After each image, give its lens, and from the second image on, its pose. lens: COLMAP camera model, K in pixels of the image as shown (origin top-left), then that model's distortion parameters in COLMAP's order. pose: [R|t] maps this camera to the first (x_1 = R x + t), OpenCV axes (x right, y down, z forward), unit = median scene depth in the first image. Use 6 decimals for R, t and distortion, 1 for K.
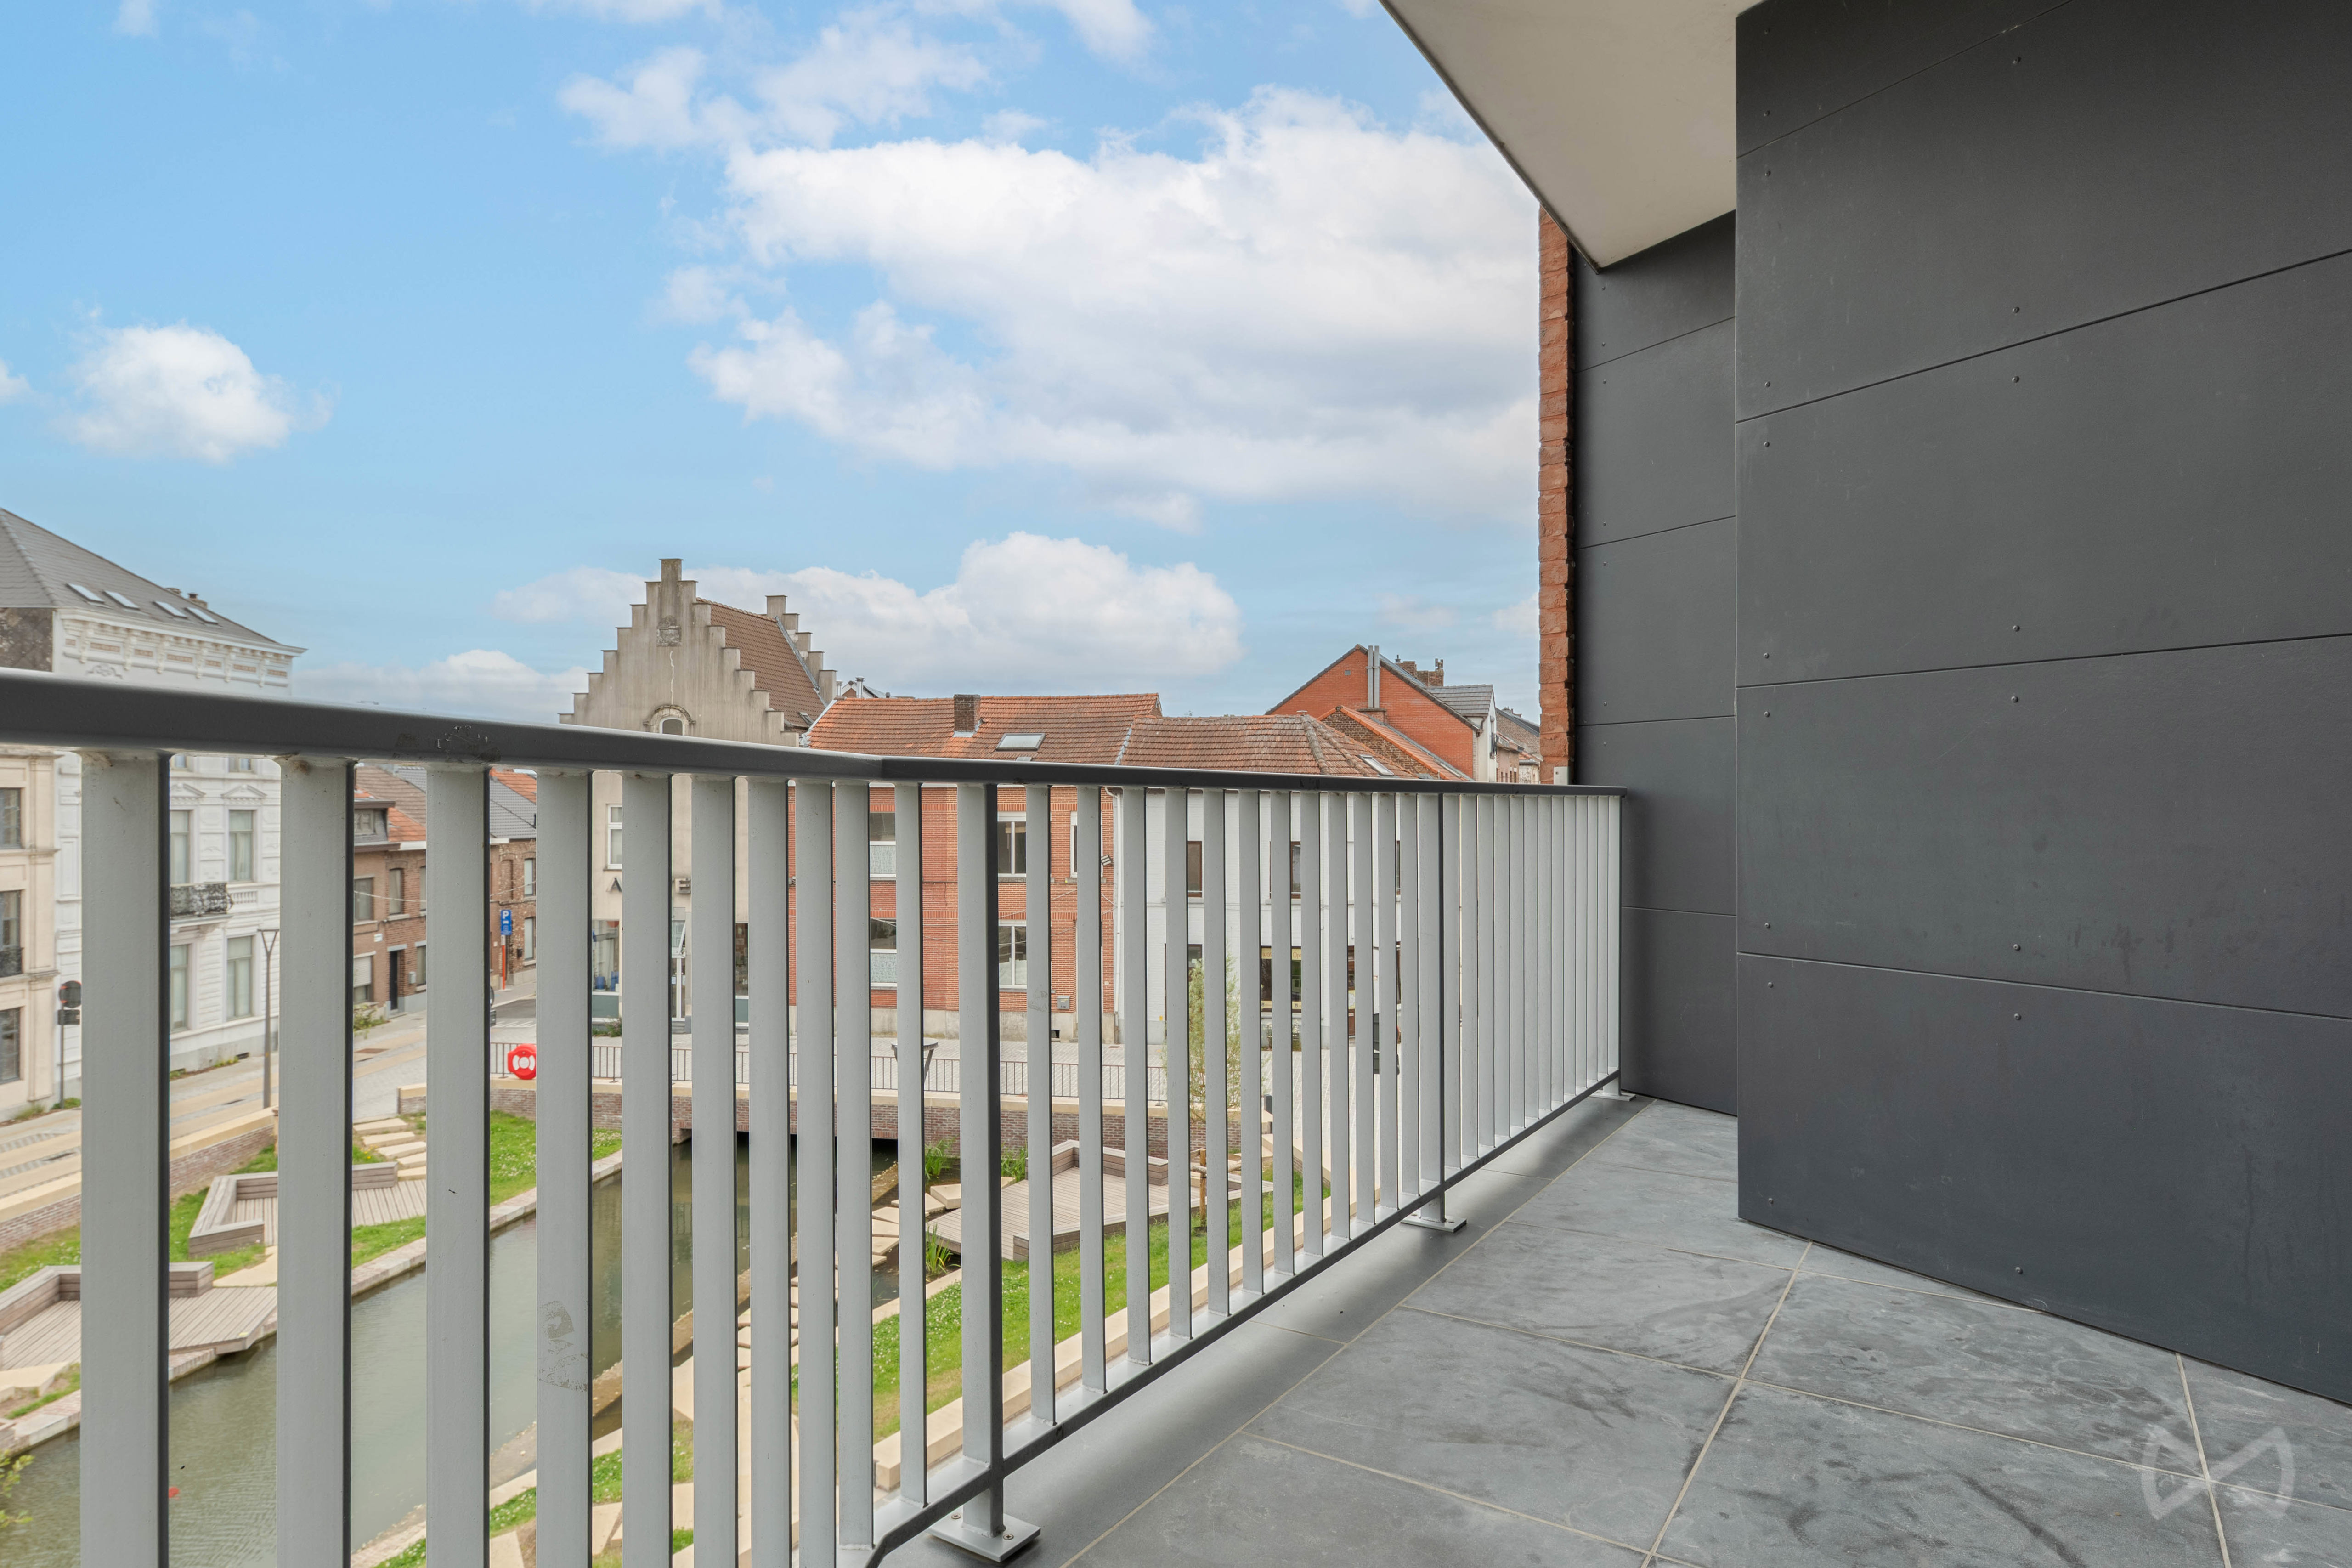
lens RADIAL K [[1292.8, 0, 1178.3], [0, 1292.8, 784.5], [0, 0, 1]] dist [0.006294, -0.003722]
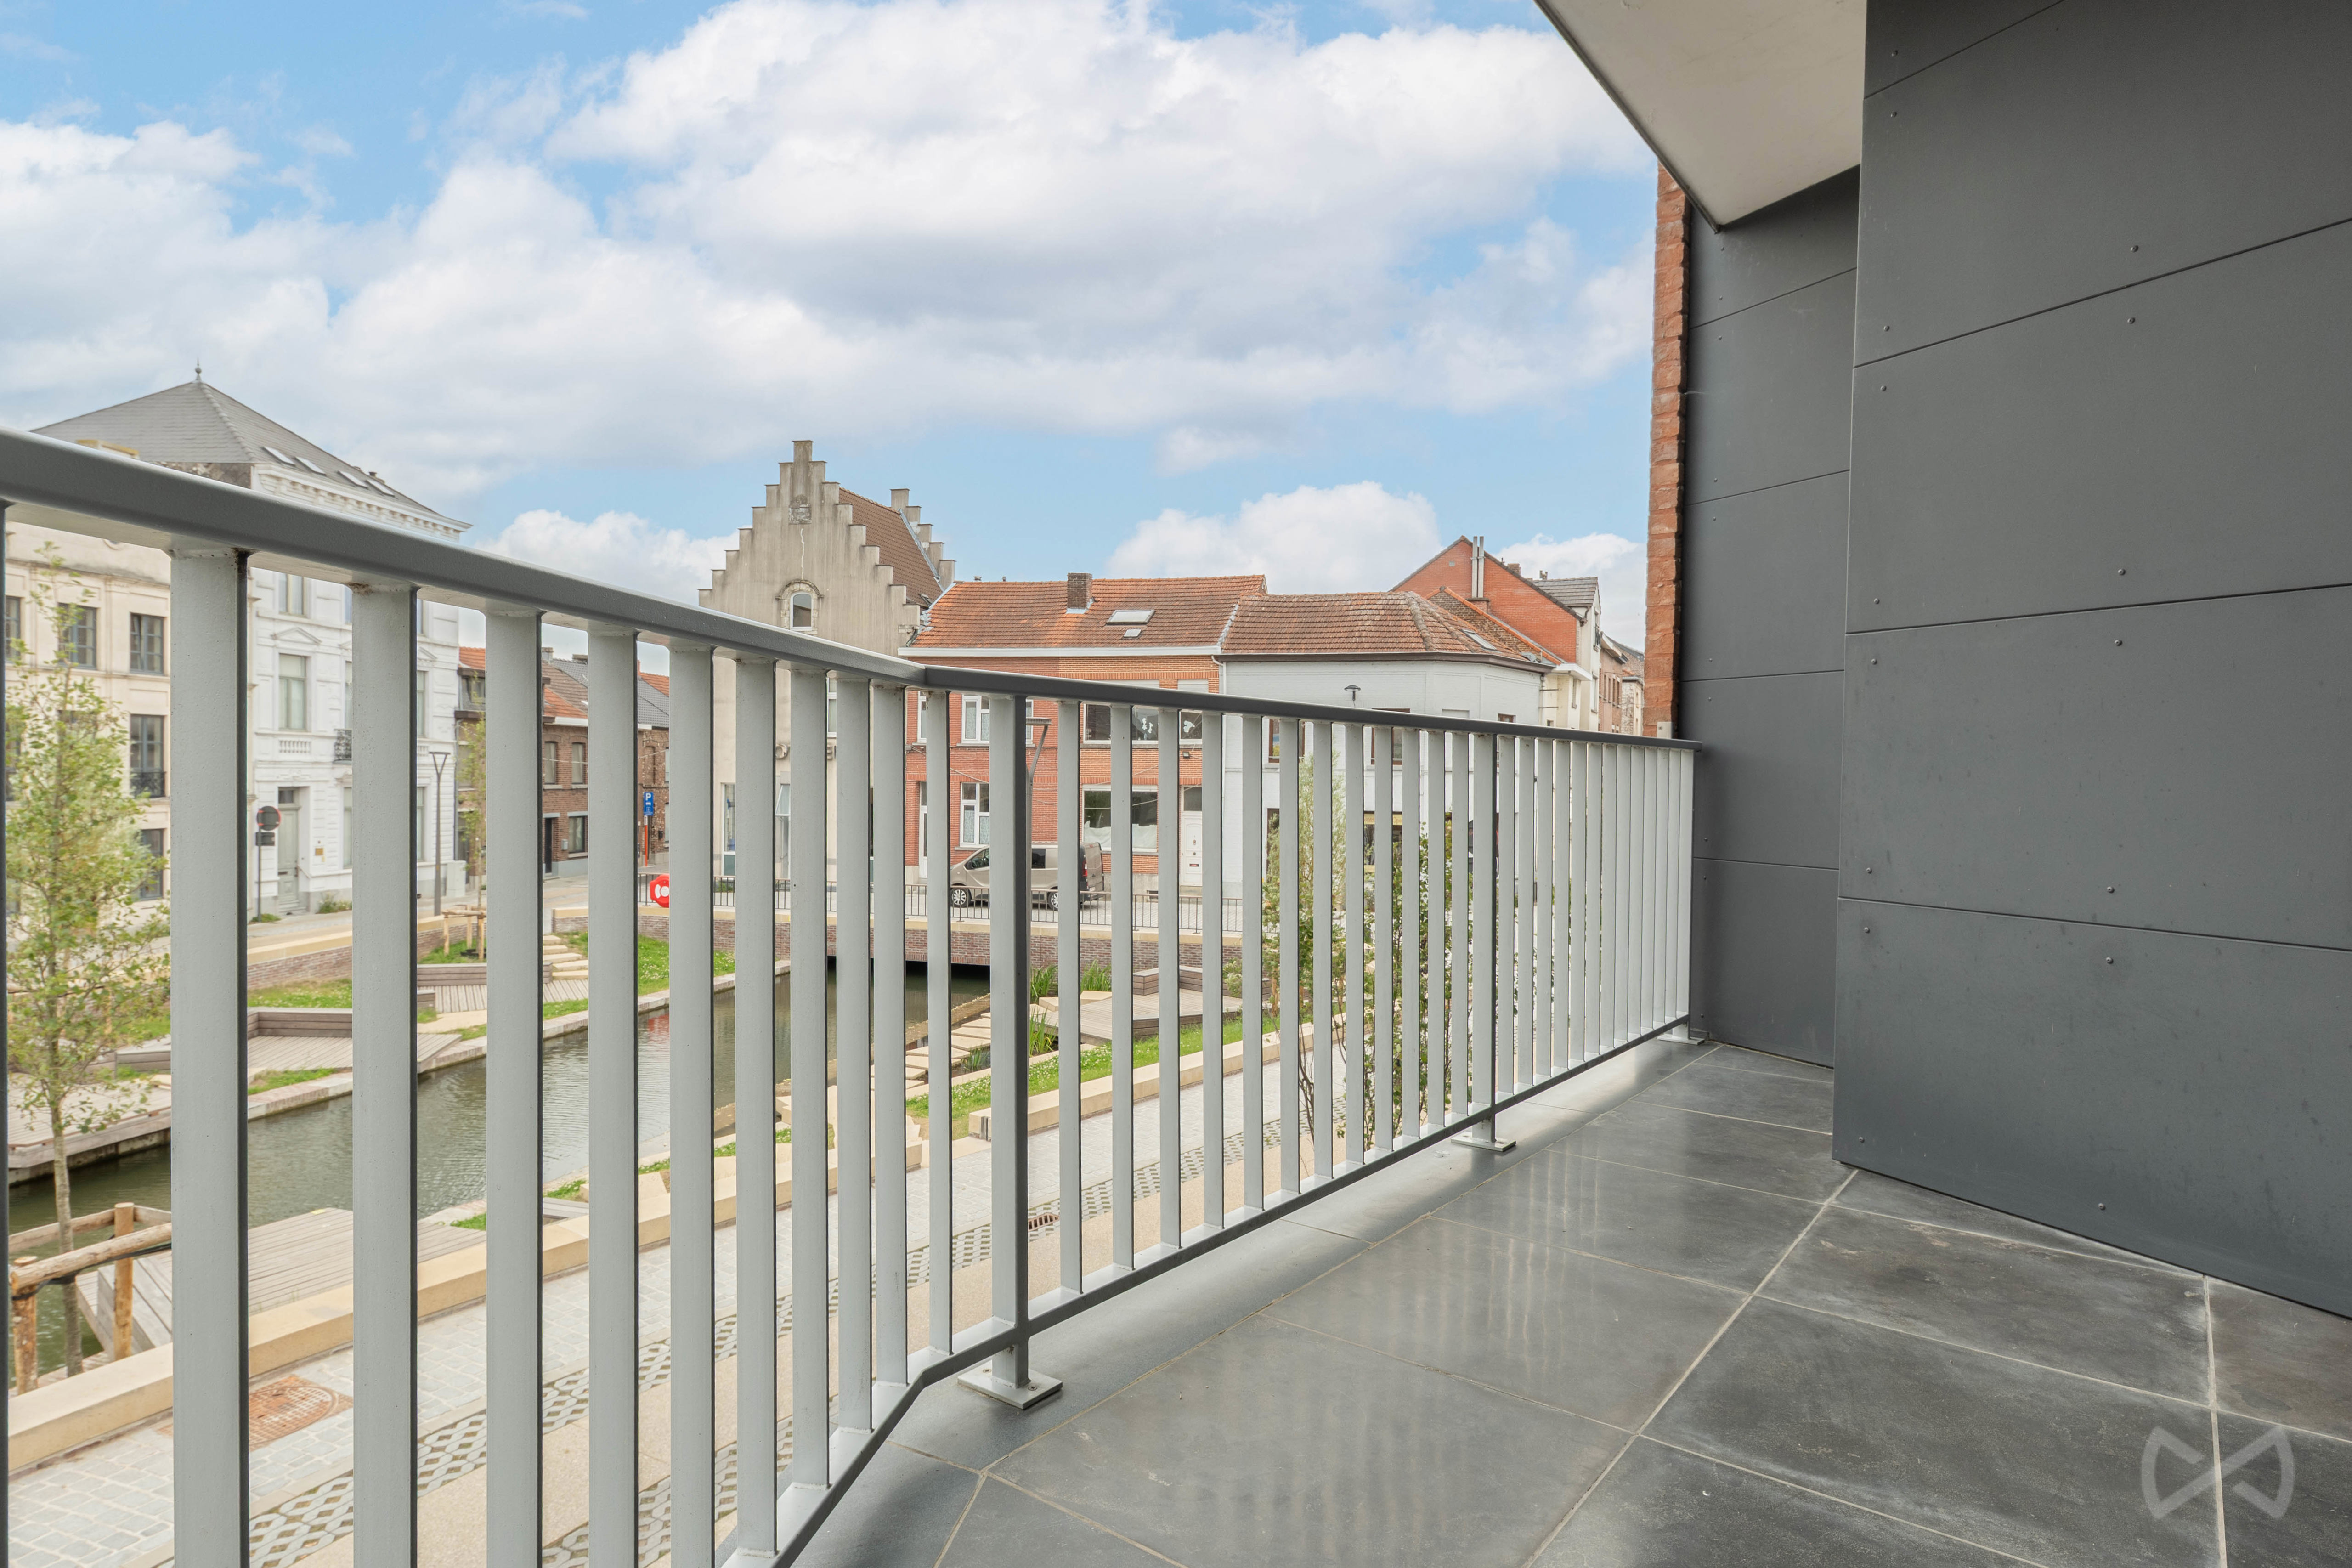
lens RADIAL K [[1258.8, 0, 1183.0], [0, 1258.8, 828.6], [0, 0, 1]] dist [-0.001778, 0.002668]
pose [[0.996936, 0.018154, -0.076087, -0.000538], [-0.016407, 0.999589, 0.023529, 0.108841], [0.076483, -0.022208, 0.996824, -0.001959]]
